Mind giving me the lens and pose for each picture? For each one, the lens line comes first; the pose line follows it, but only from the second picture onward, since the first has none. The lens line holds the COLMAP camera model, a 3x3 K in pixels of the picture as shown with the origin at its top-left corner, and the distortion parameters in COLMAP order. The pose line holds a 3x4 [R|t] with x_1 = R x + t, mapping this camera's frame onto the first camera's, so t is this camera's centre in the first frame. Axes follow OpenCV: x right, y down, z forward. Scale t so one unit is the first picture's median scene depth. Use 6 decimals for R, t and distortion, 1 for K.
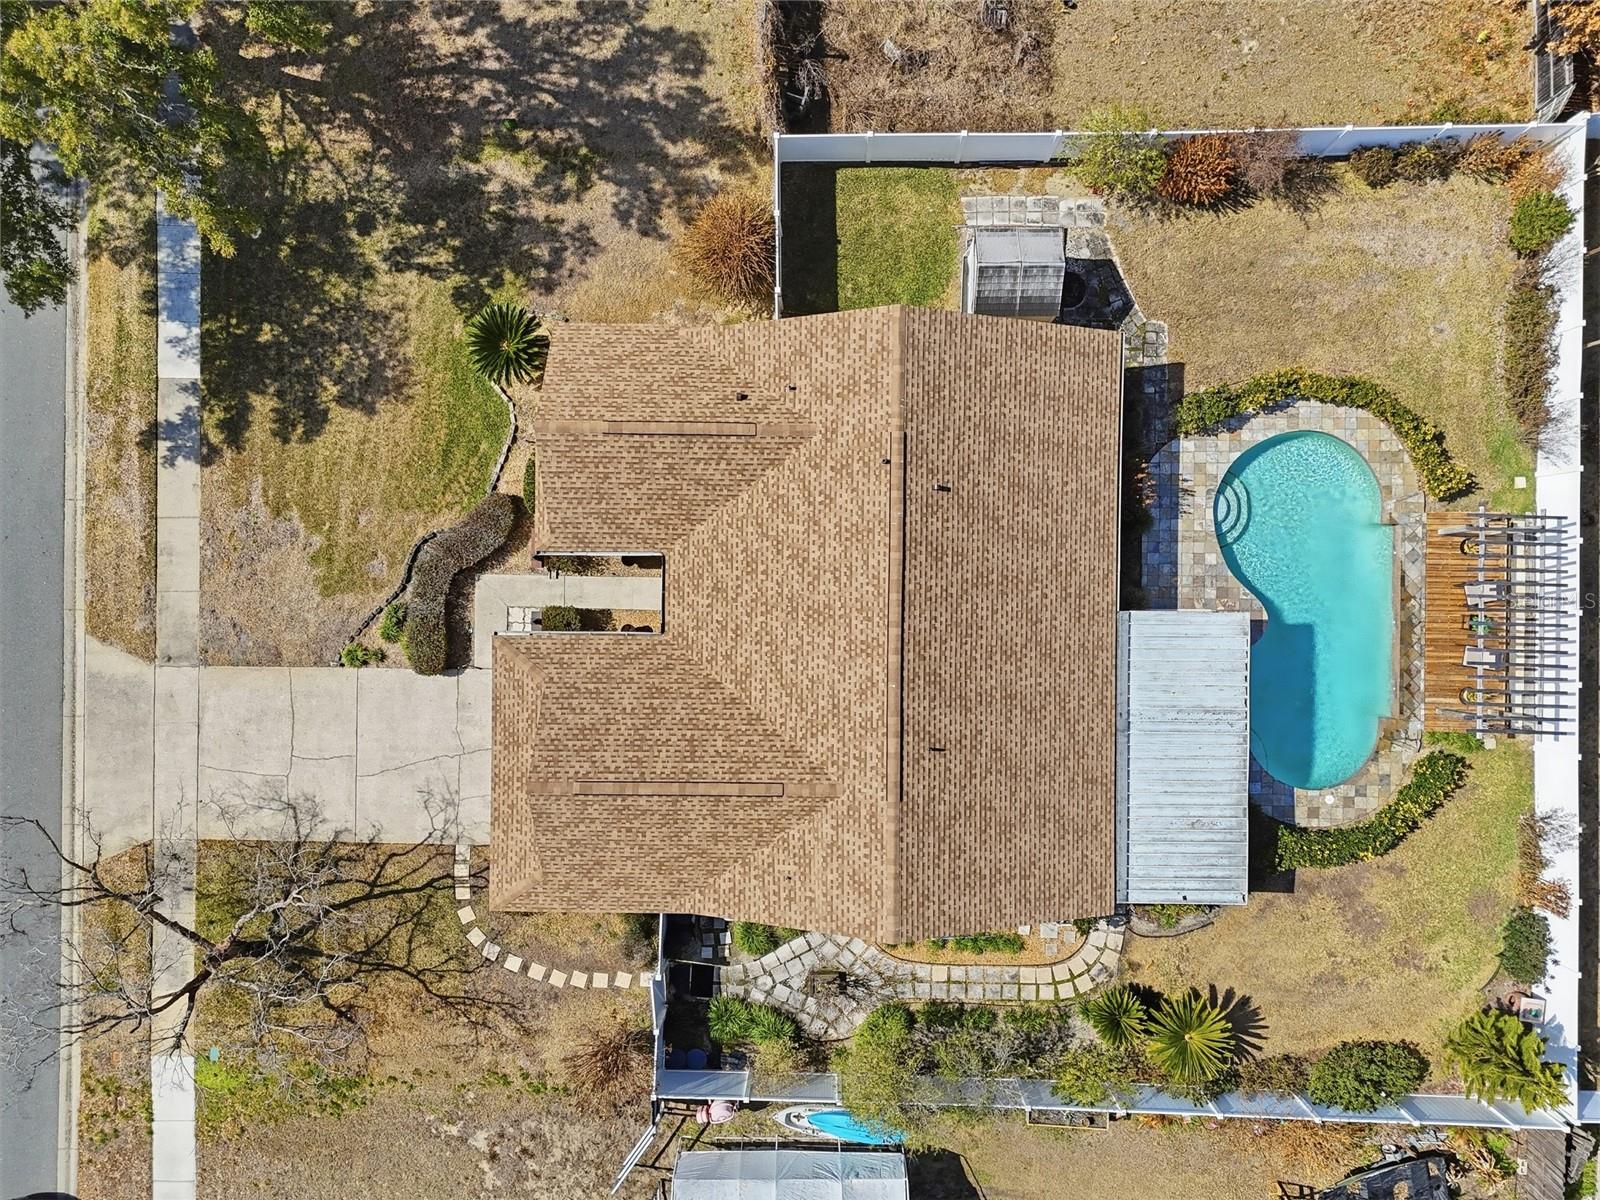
lens RADIAL K [[1170.1, 0, 802.8], [0, 1170.1, 587.8], [0, 0, 1]] dist [0.080887, -0.080554]
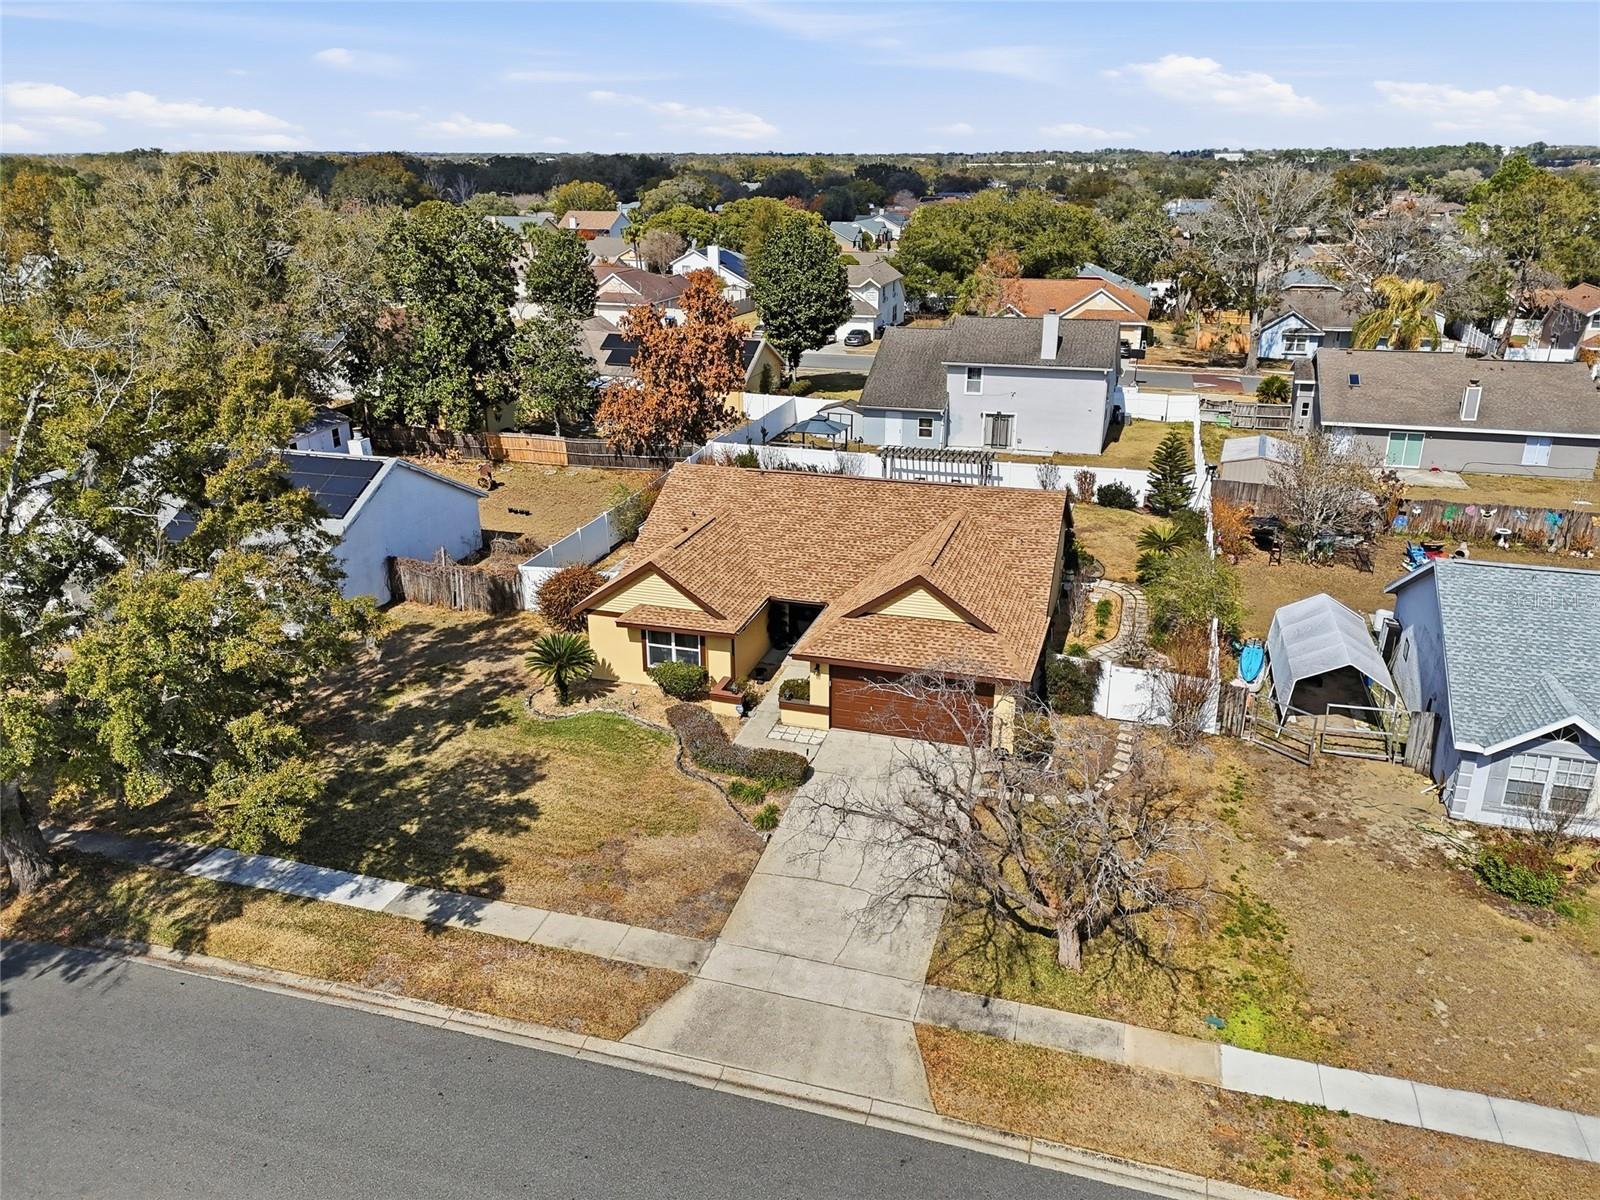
lens RADIAL K [[1170.1, 0, 802.8], [0, 1170.1, 587.8], [0, 0, 1]] dist [0.080887, -0.080554]
pose [[0.282937, -0.313137, 0.906582, -1.169009], [0.959121, 0.098090, -0.265454, 0.320028], [-0.005803, 0.944629, 0.328090, 0.512818]]
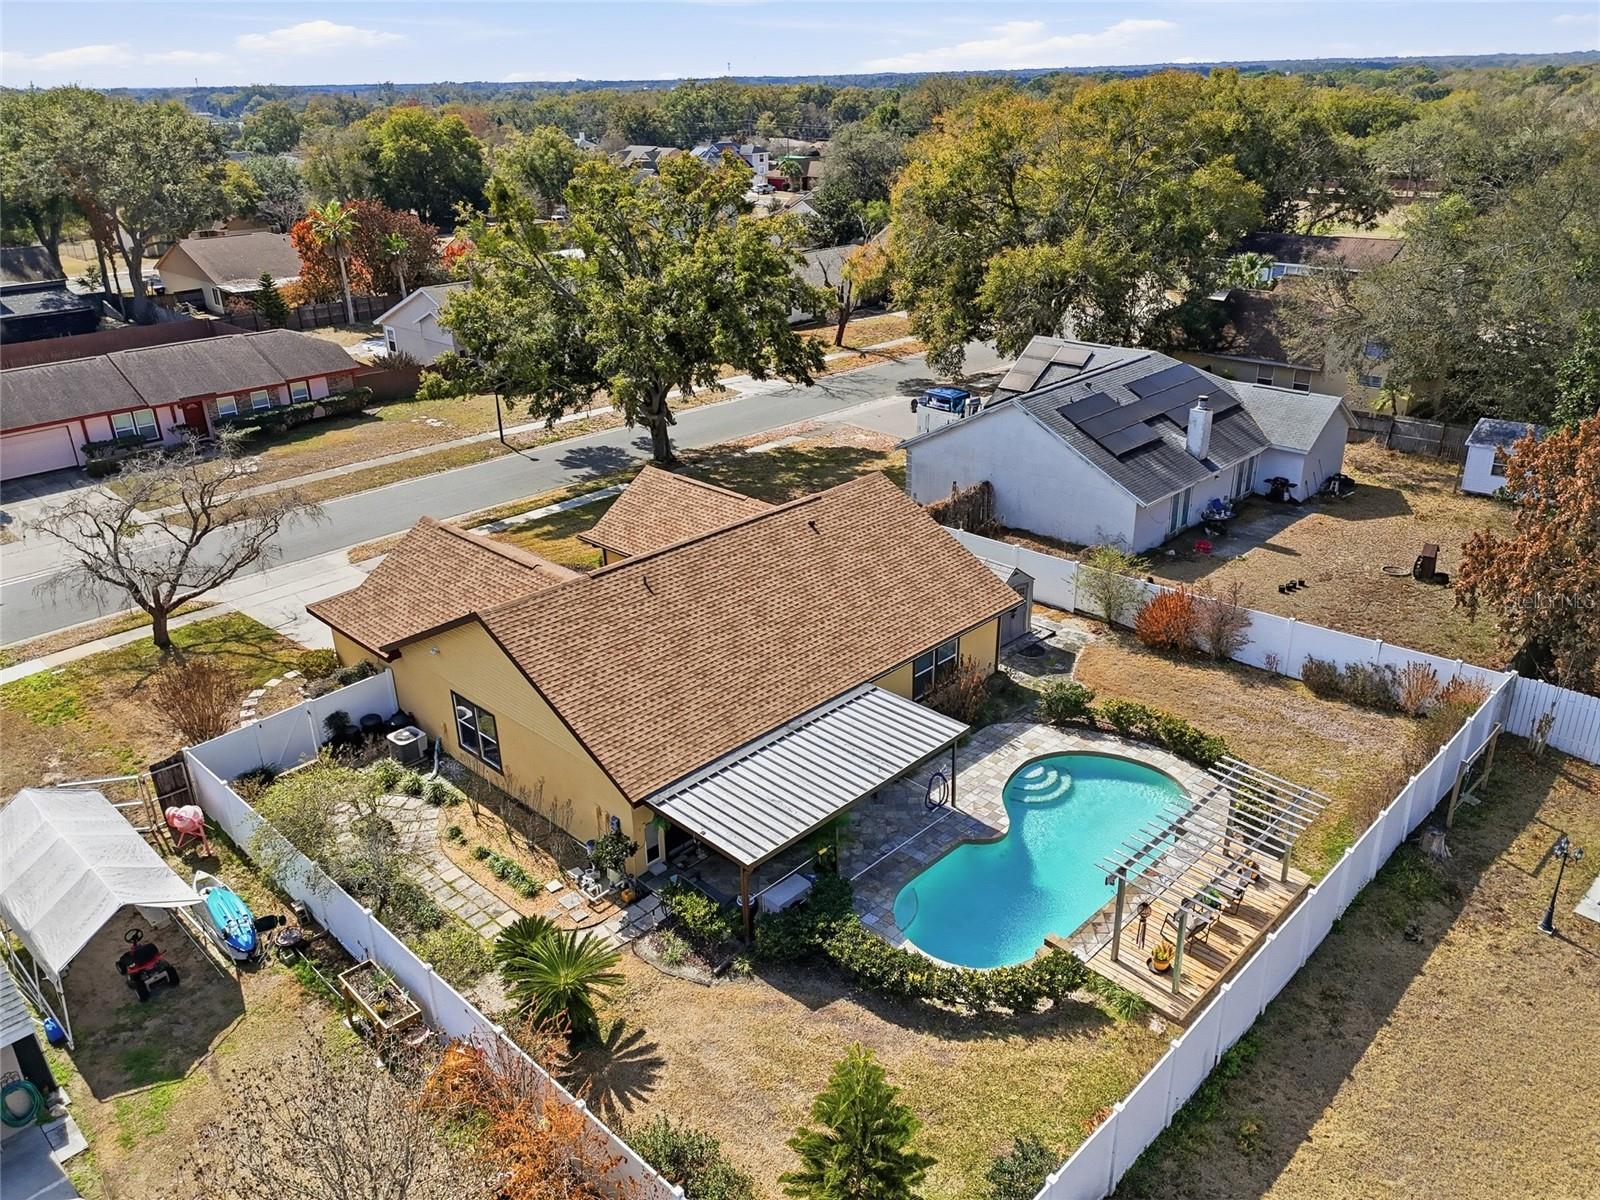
lens RADIAL K [[1170.1, 0, 802.8], [0, 1170.1, 587.8], [0, 0, 1]] dist [0.080887, -0.080554]
pose [[0.720390, 0.276879, -0.635906, 0.776118], [-0.693546, 0.295075, -0.657210, 0.643616], [0.005673, 0.914477, 0.404597, 0.461247]]
